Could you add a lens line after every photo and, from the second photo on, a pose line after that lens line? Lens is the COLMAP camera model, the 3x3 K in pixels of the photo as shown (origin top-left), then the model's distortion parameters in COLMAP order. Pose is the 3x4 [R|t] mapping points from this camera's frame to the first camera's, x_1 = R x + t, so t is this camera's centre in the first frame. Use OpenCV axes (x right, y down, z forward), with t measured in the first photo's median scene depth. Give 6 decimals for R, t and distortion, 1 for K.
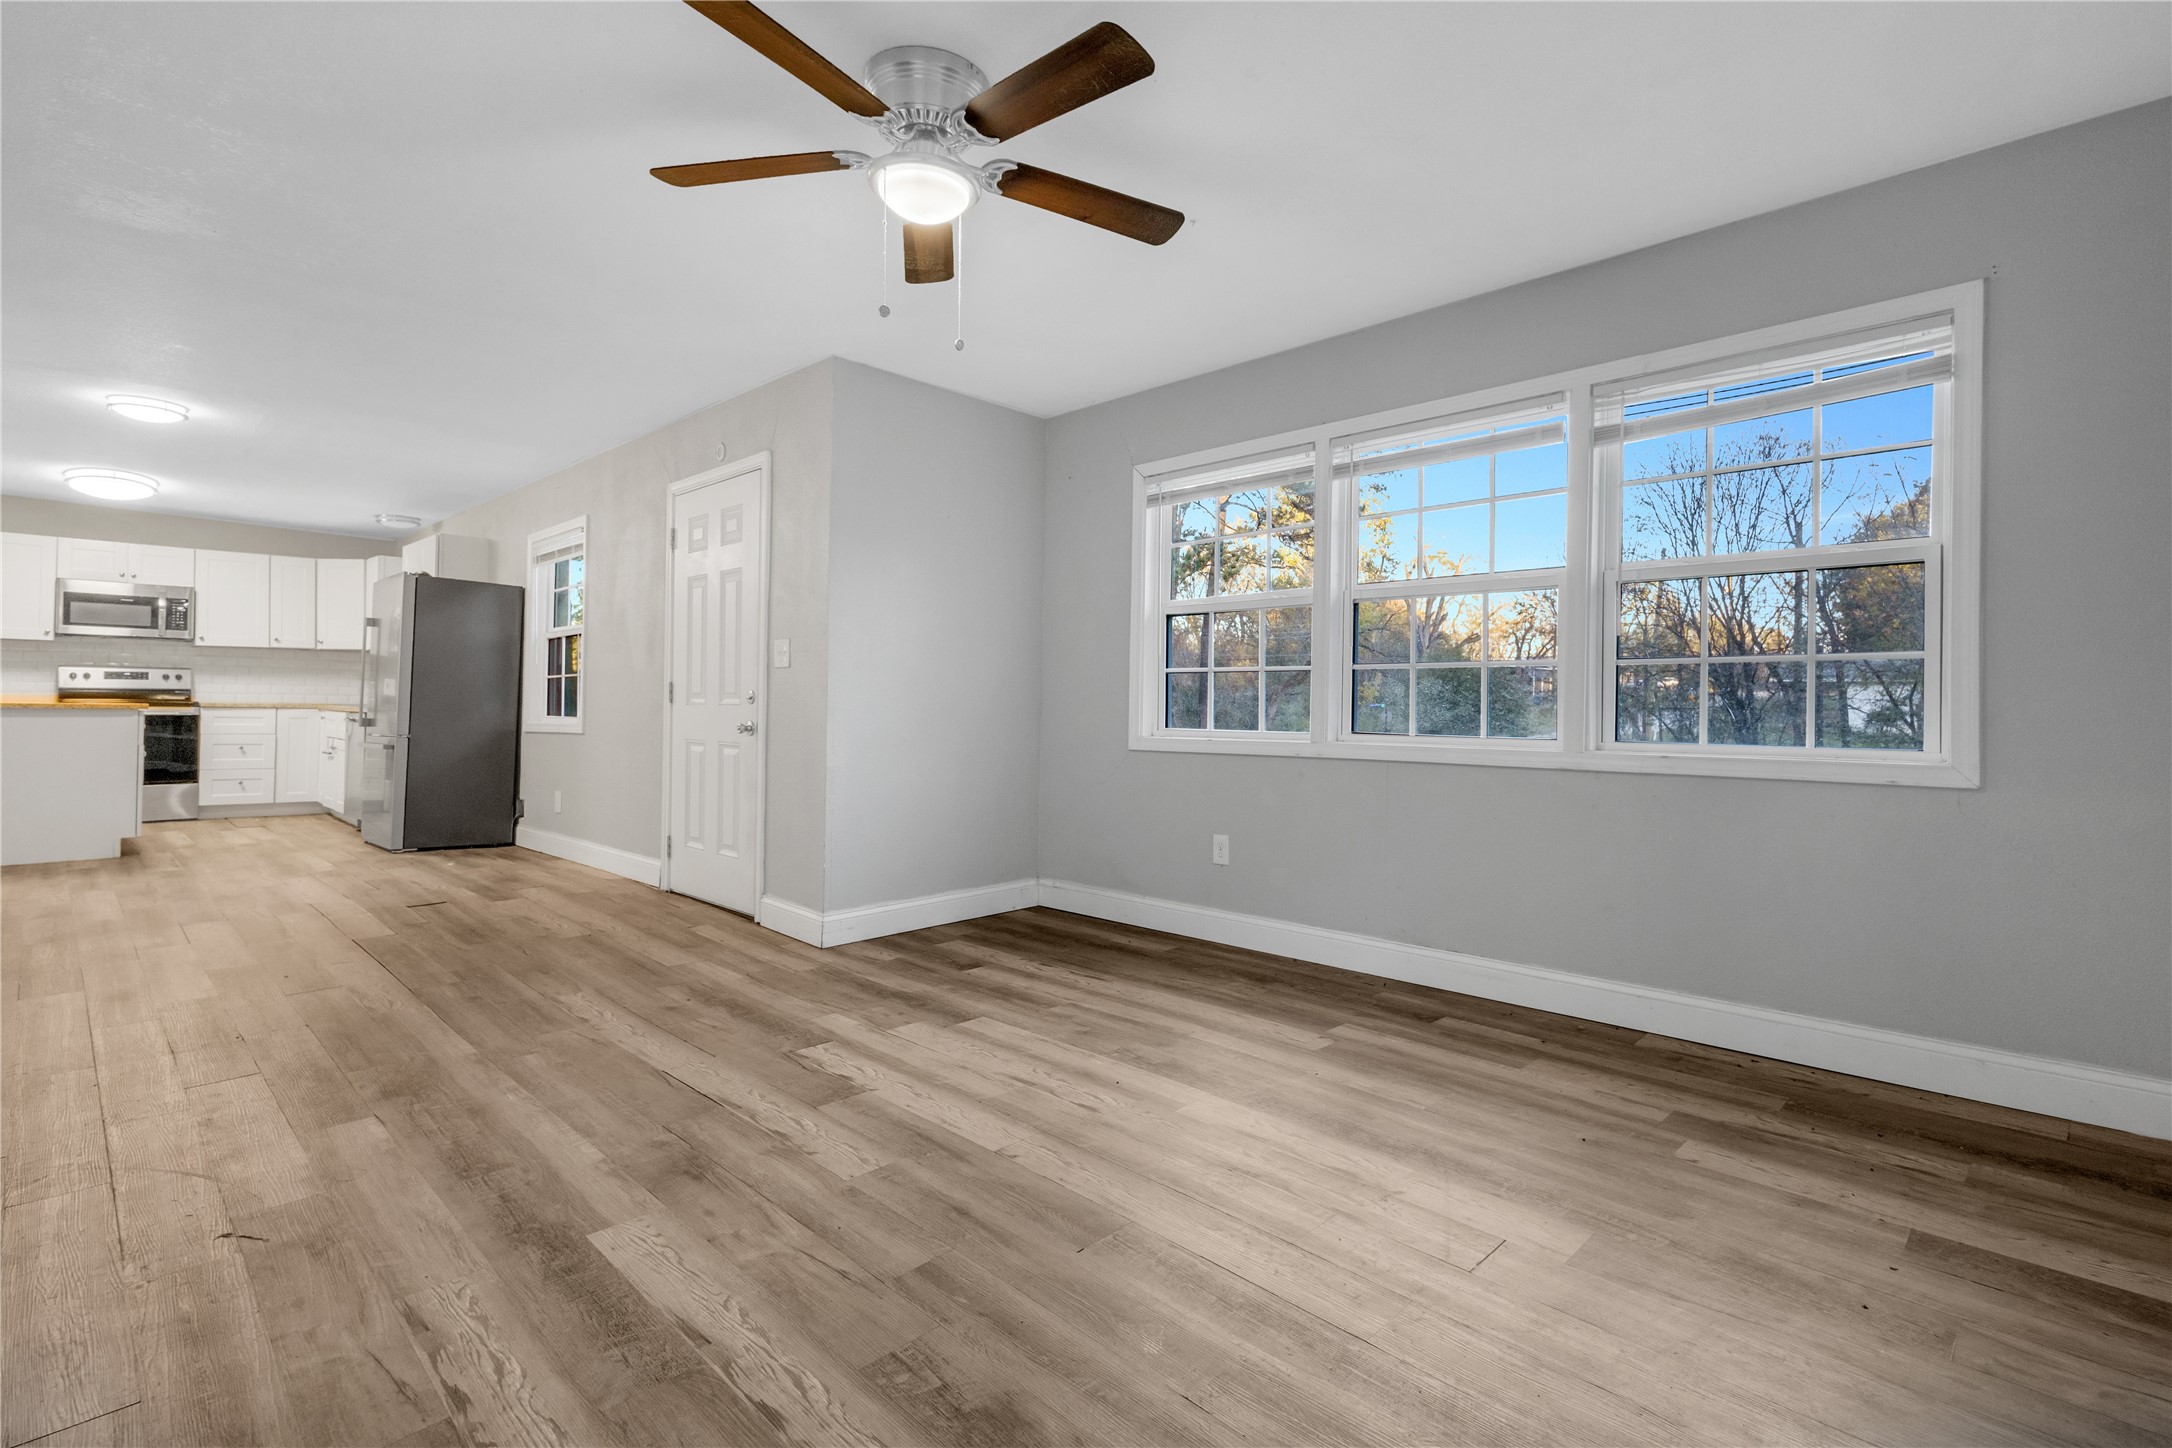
lens RADIAL K [[1021.5, 0, 1081.6], [0, 1021.5, 704.0], [0, 0, 1]] dist [0.005714, 0.000155]
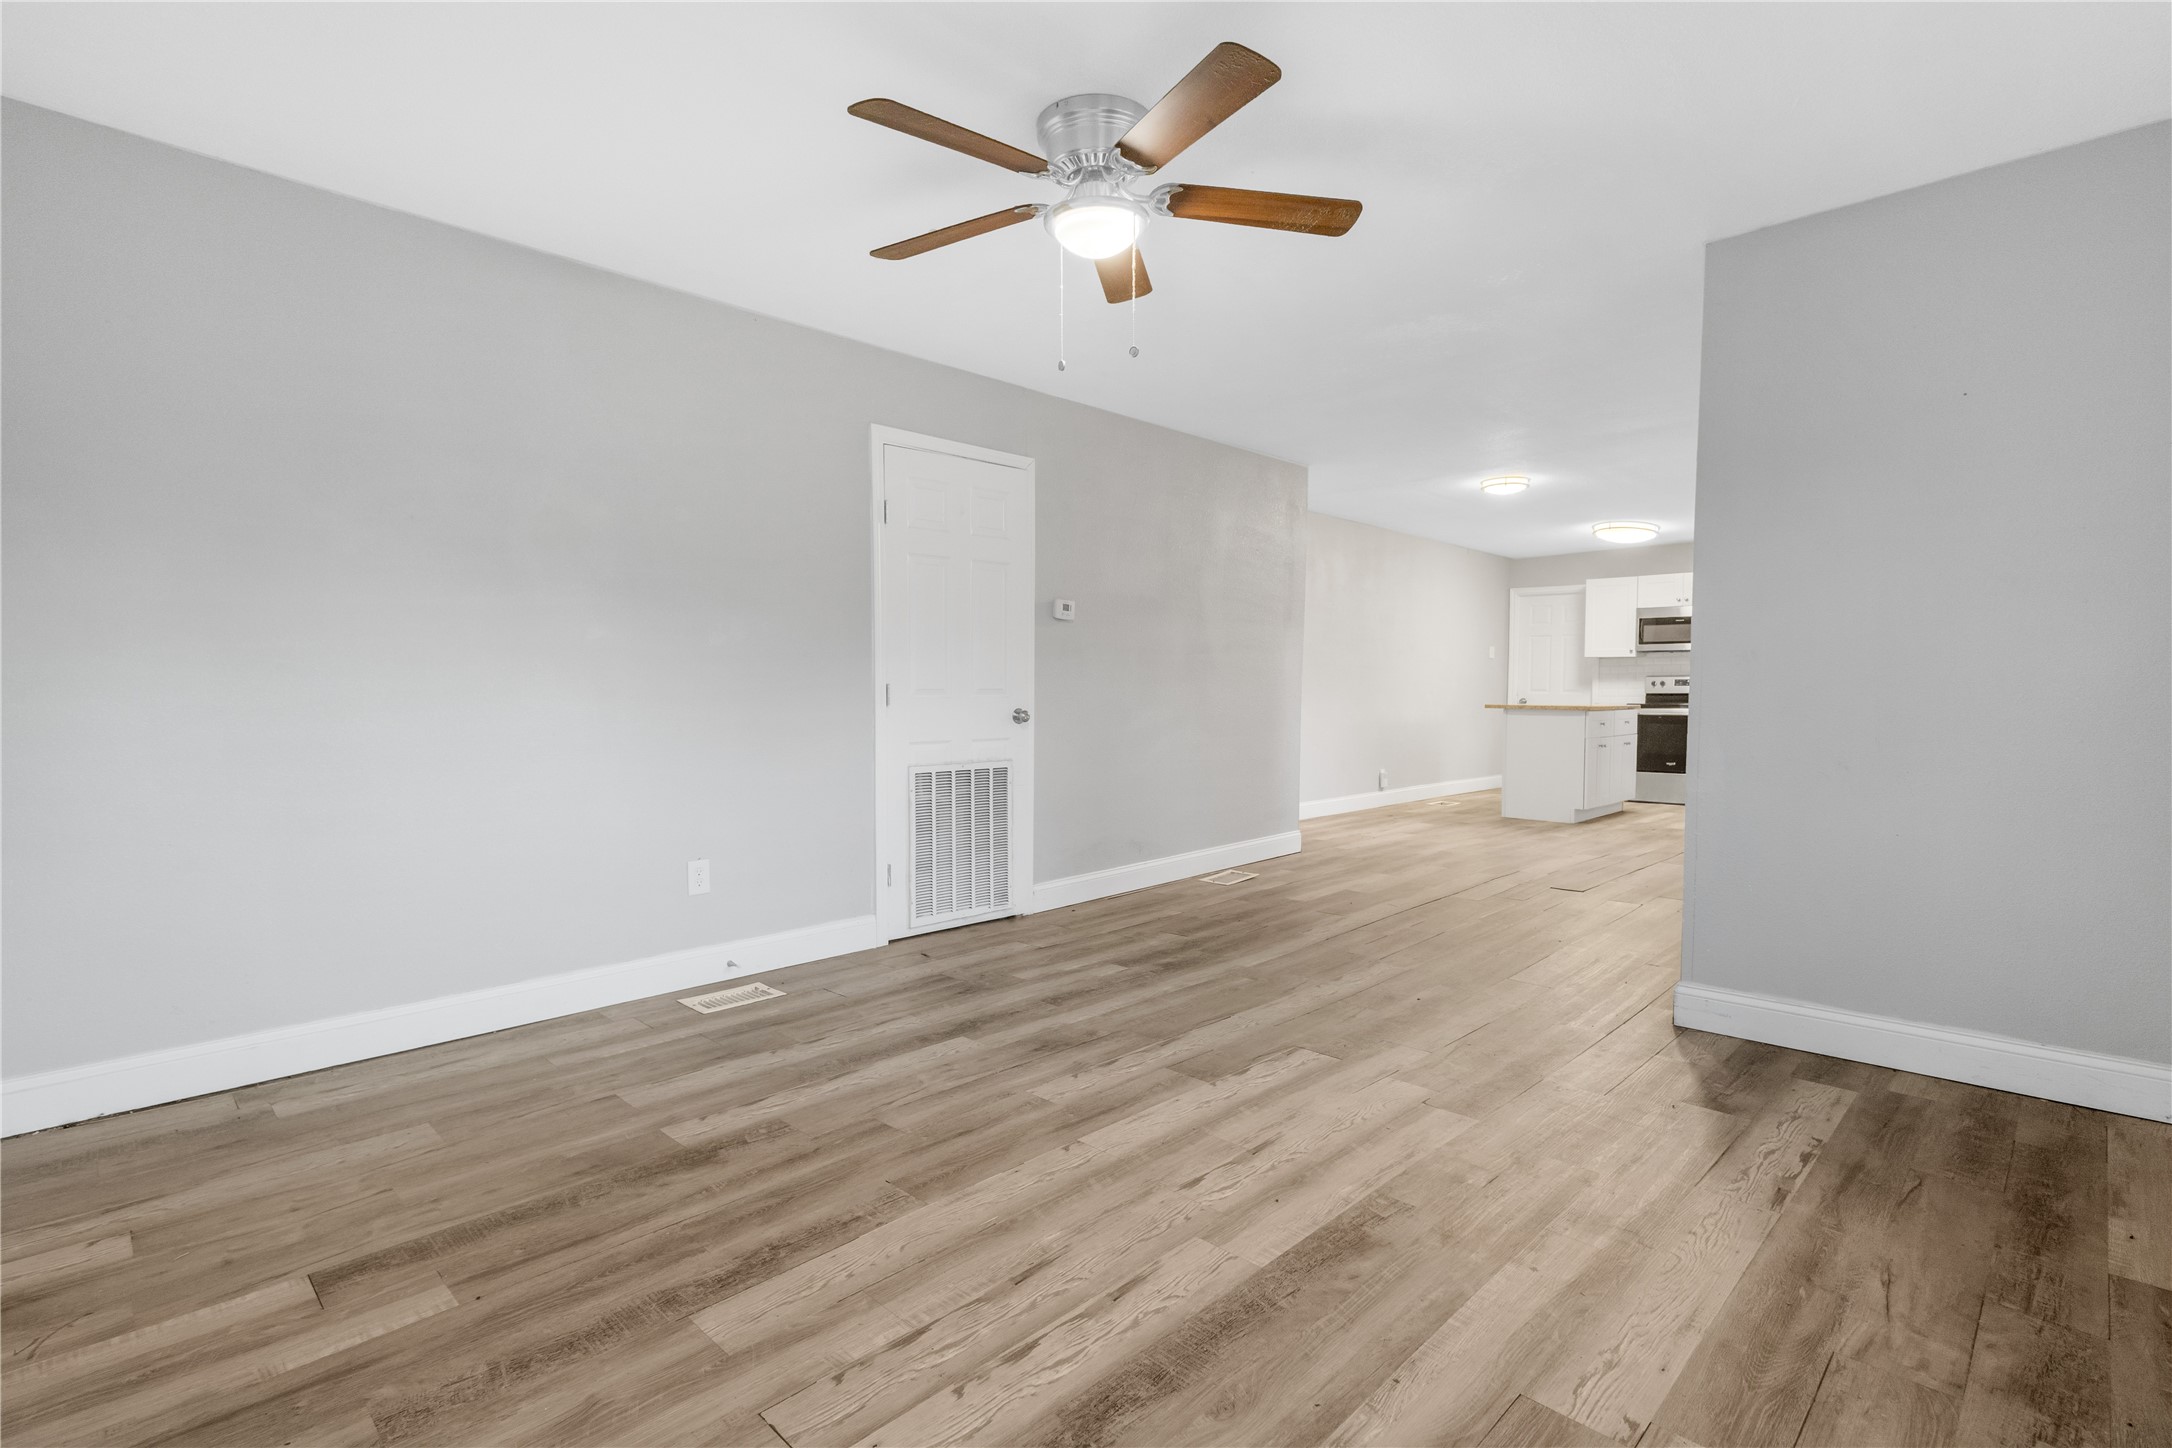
lens RADIAL K [[1021.5, 0, 1081.6], [0, 1021.5, 704.0], [0, 0, 1]] dist [0.005714, 0.000155]
pose [[0.004560, 0.003332, -0.999984, 0.654765], [-0.008101, 0.999962, 0.003295, -0.002501], [0.999957, 0.008086, 0.004587, 0.695253]]
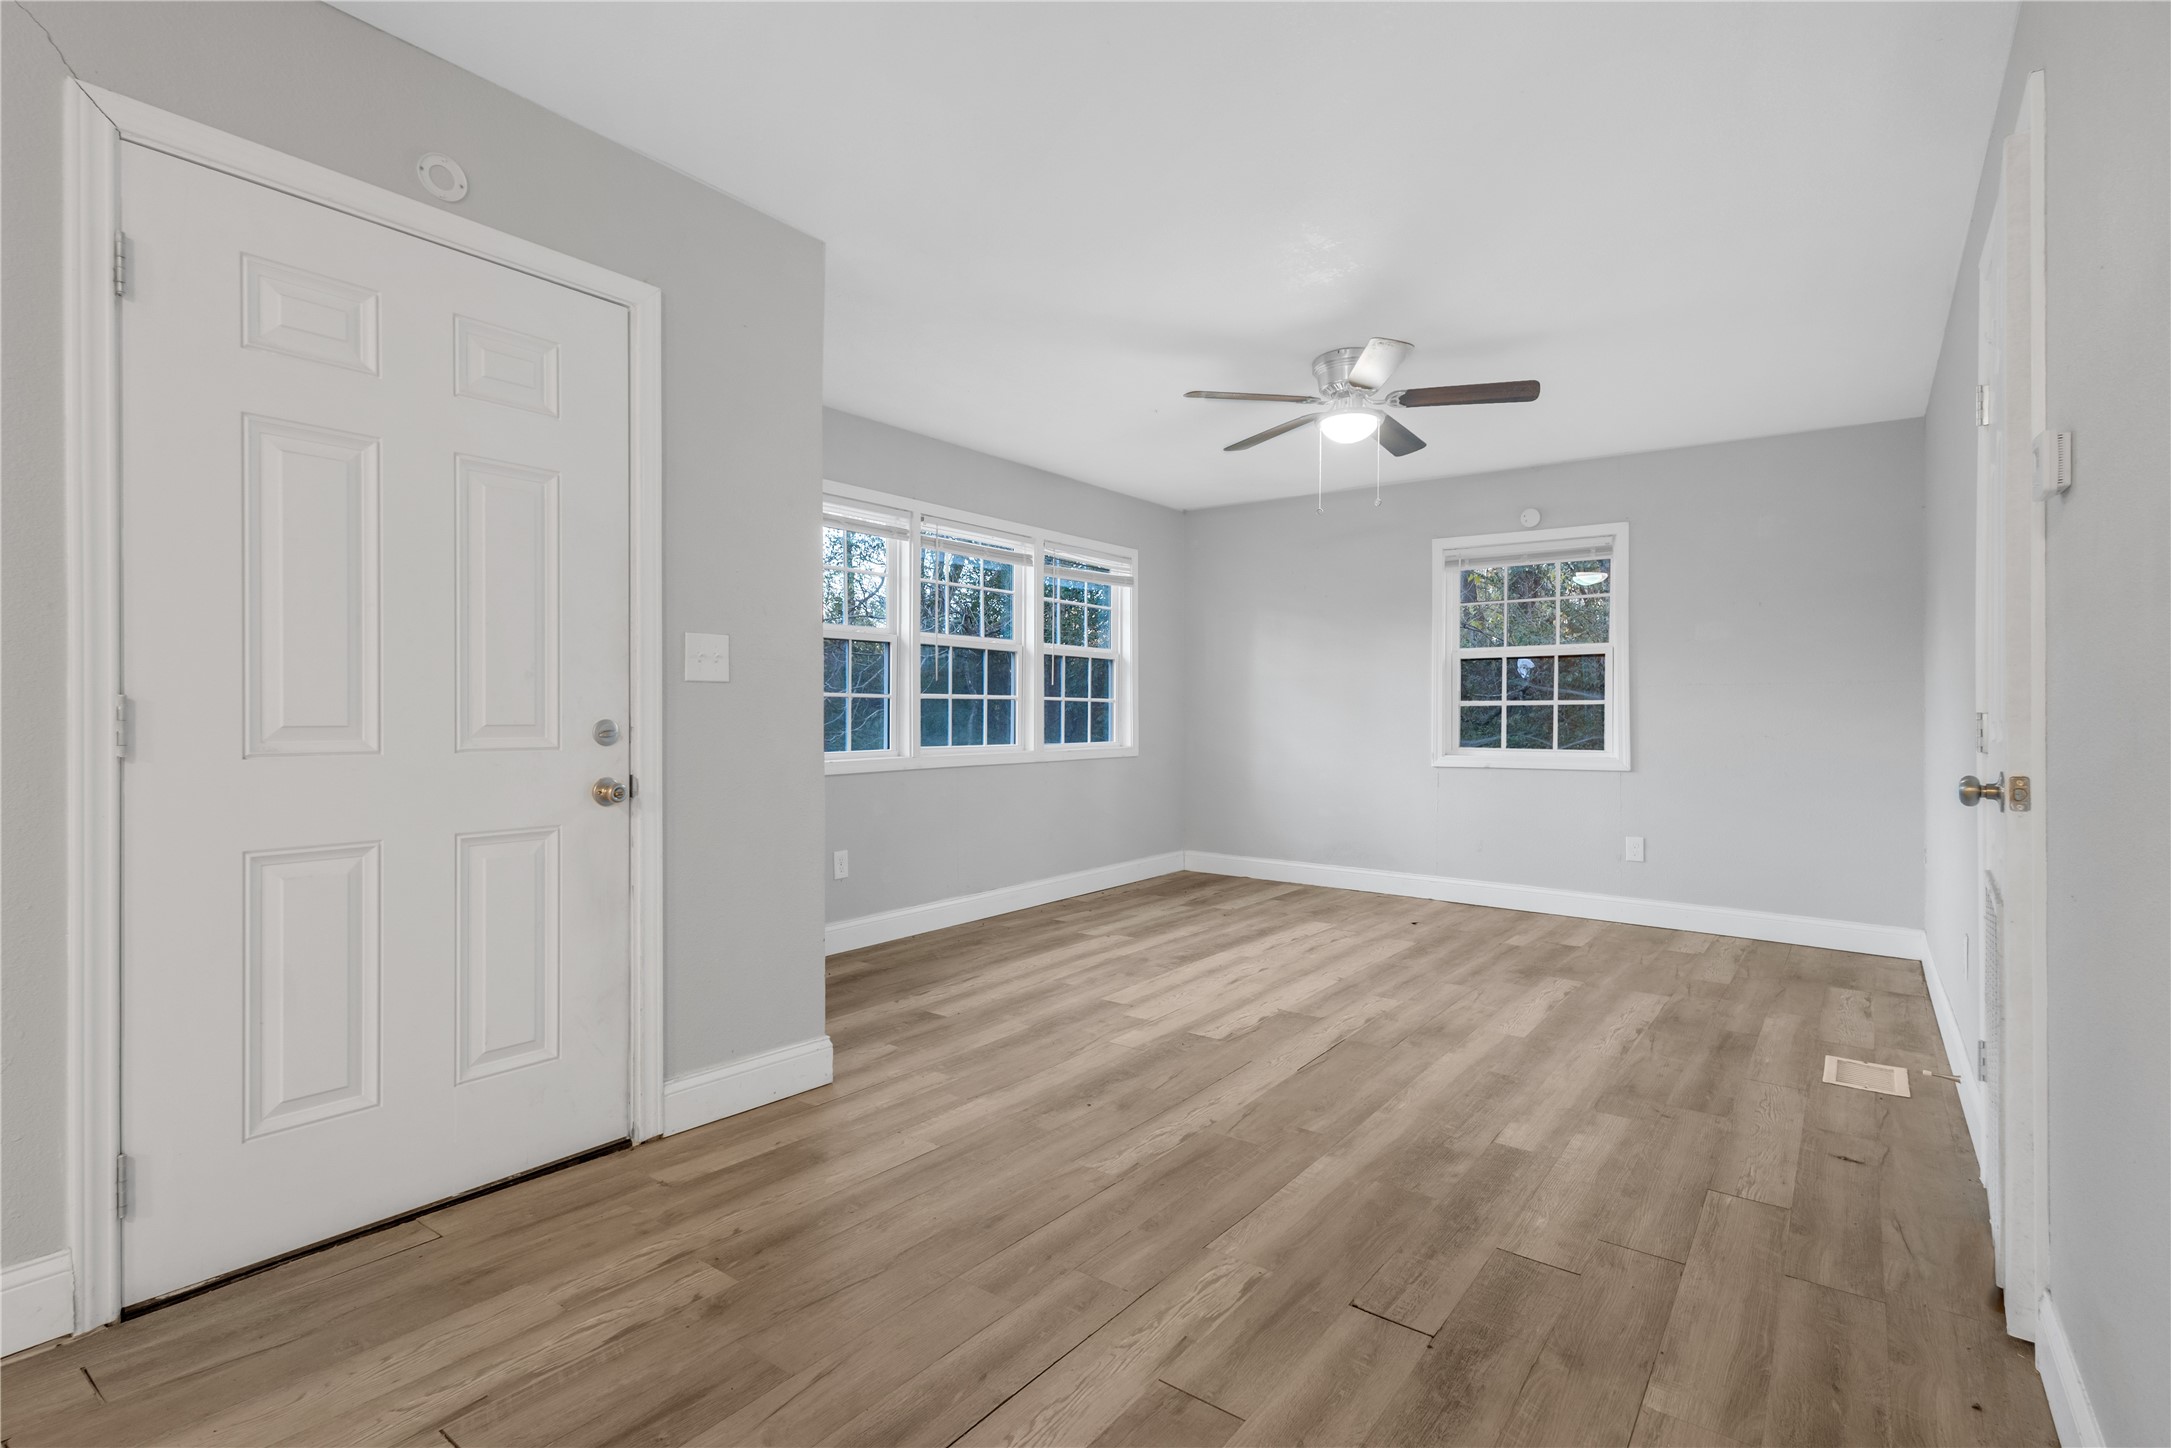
lens RADIAL K [[1049.1, 0, 1085.5], [0, 1049.1, 724.0], [0, 0, 1]] dist [-0.012043, 0.000099]
pose [[-0.141321, -0.018460, 0.989792, -1.261845], [0.002188, 0.999818, 0.018959, -0.029336], [-0.989961, 0.004845, -0.141255, 1.177360]]
